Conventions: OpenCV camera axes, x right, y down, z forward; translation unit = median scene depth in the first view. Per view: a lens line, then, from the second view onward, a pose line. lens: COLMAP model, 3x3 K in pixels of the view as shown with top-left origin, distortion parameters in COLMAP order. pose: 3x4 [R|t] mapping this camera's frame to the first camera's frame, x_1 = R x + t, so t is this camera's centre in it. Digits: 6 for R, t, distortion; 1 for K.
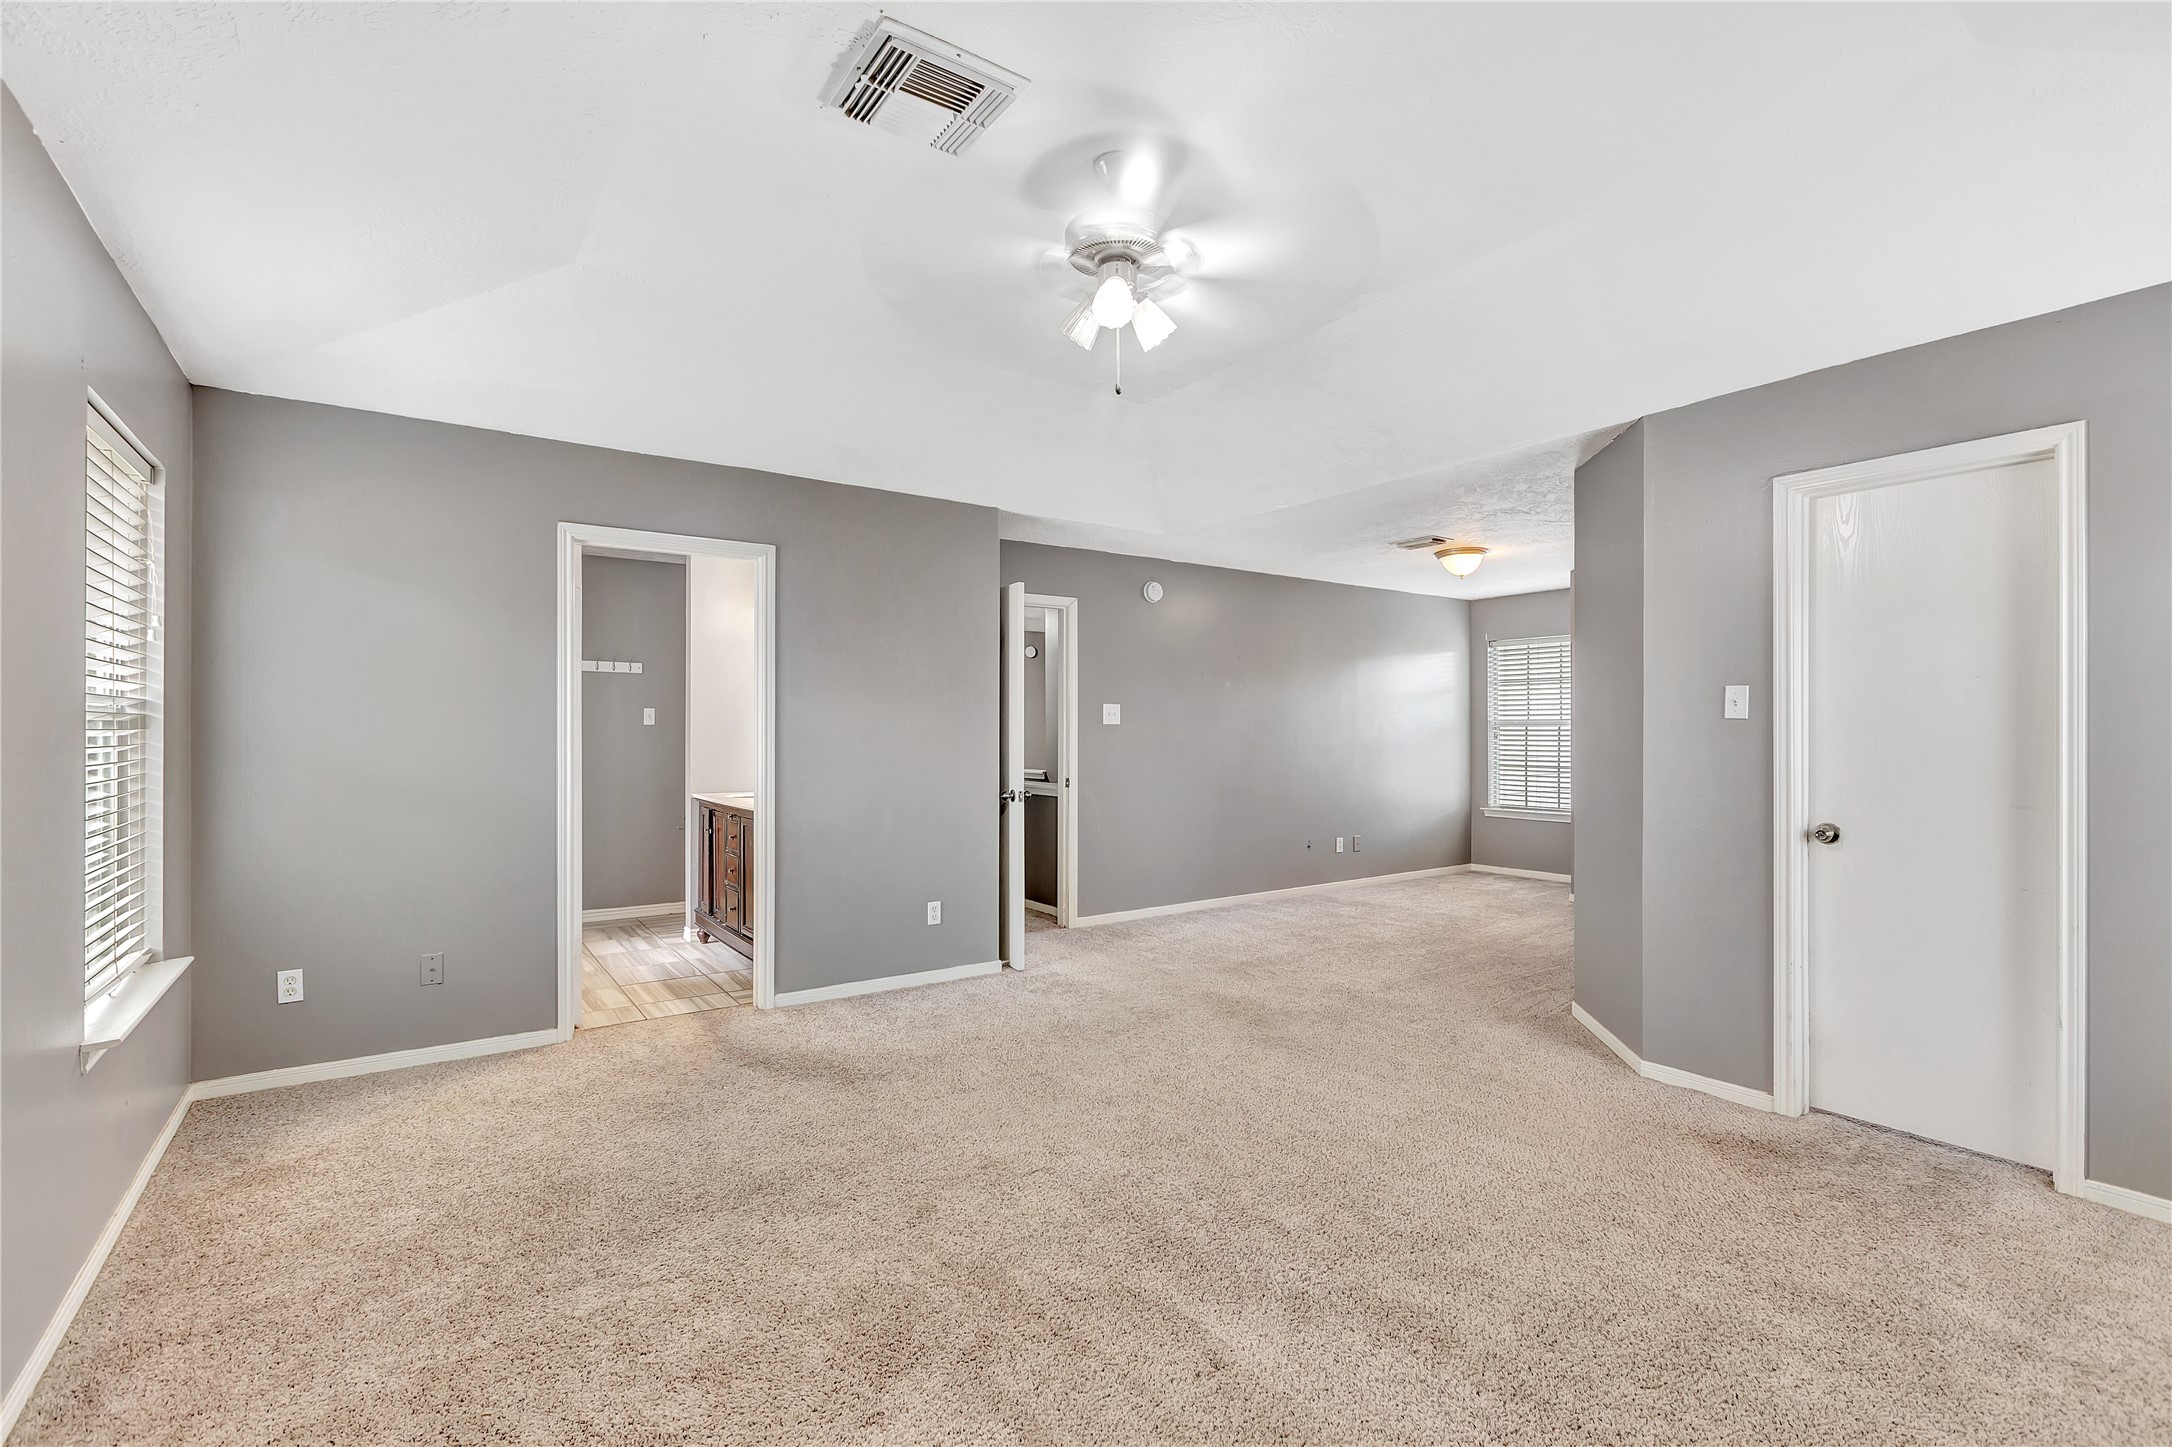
lens RADIAL K [[974.7, 0, 1085.4], [0, 974.7, 735.5], [0, 0, 1]] dist [0.004887, 0.000043]
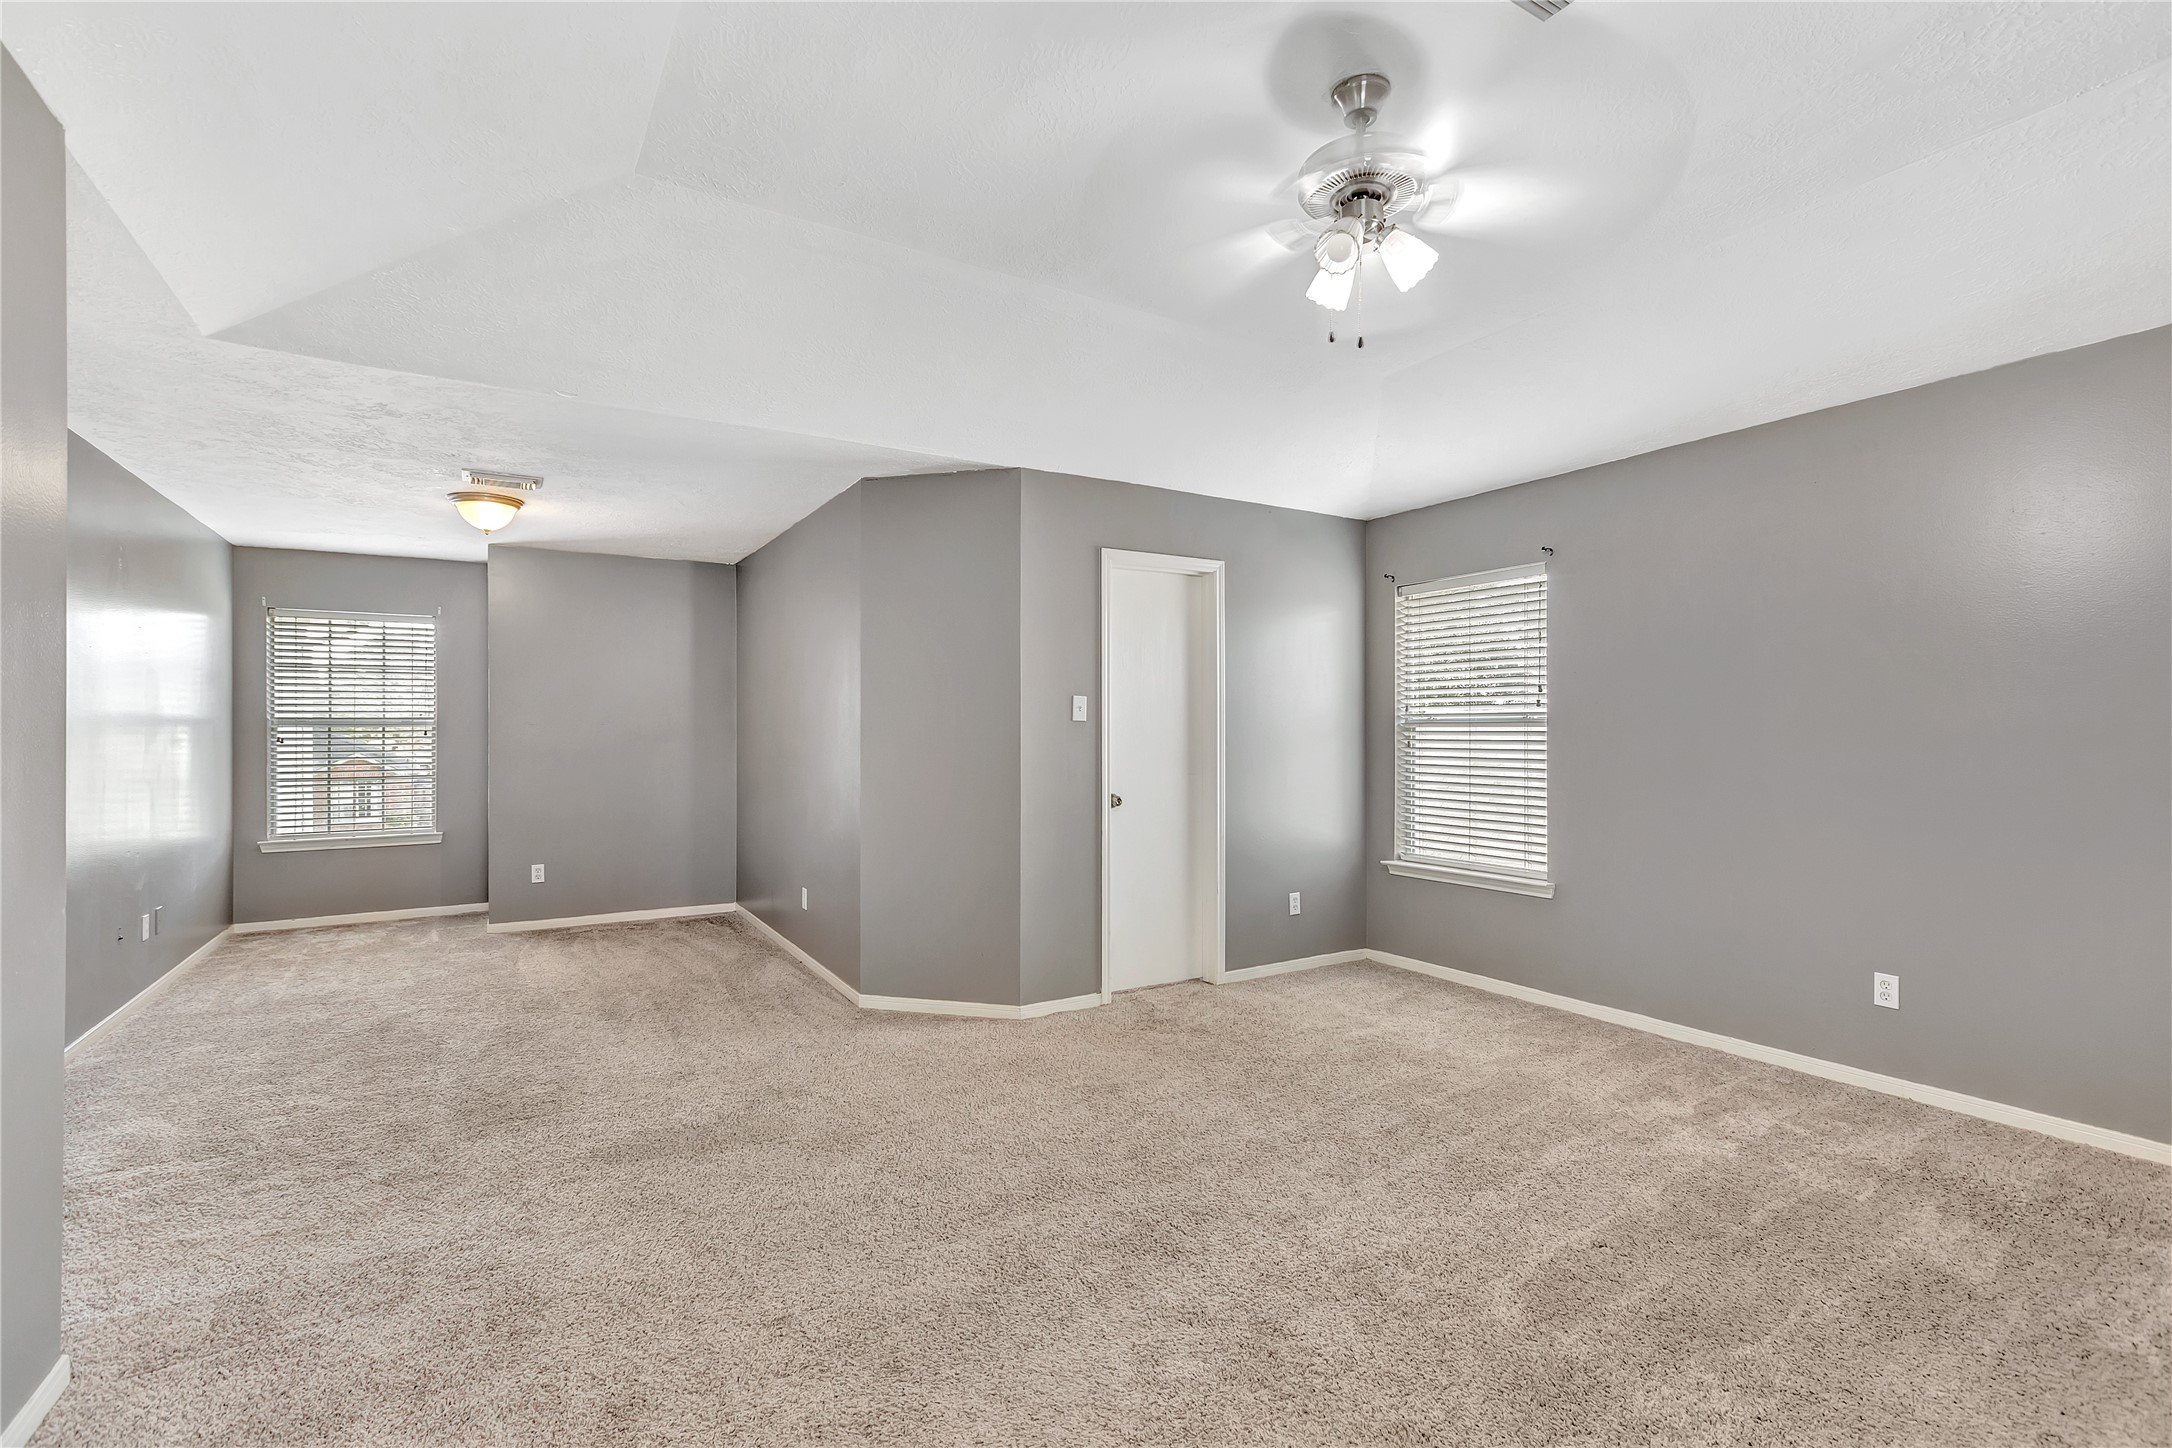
lens RADIAL K [[974.7, 0, 1085.3], [0, 974.7, 729.2], [0, 0, 1]] dist [0.004887, 0.000043]
pose [[0.071713, 0.002666, 0.997422, -0.659475], [0.007122, 0.999970, -0.003185, -0.001137], [-0.997400, 0.007332, 0.071692, 0.898283]]
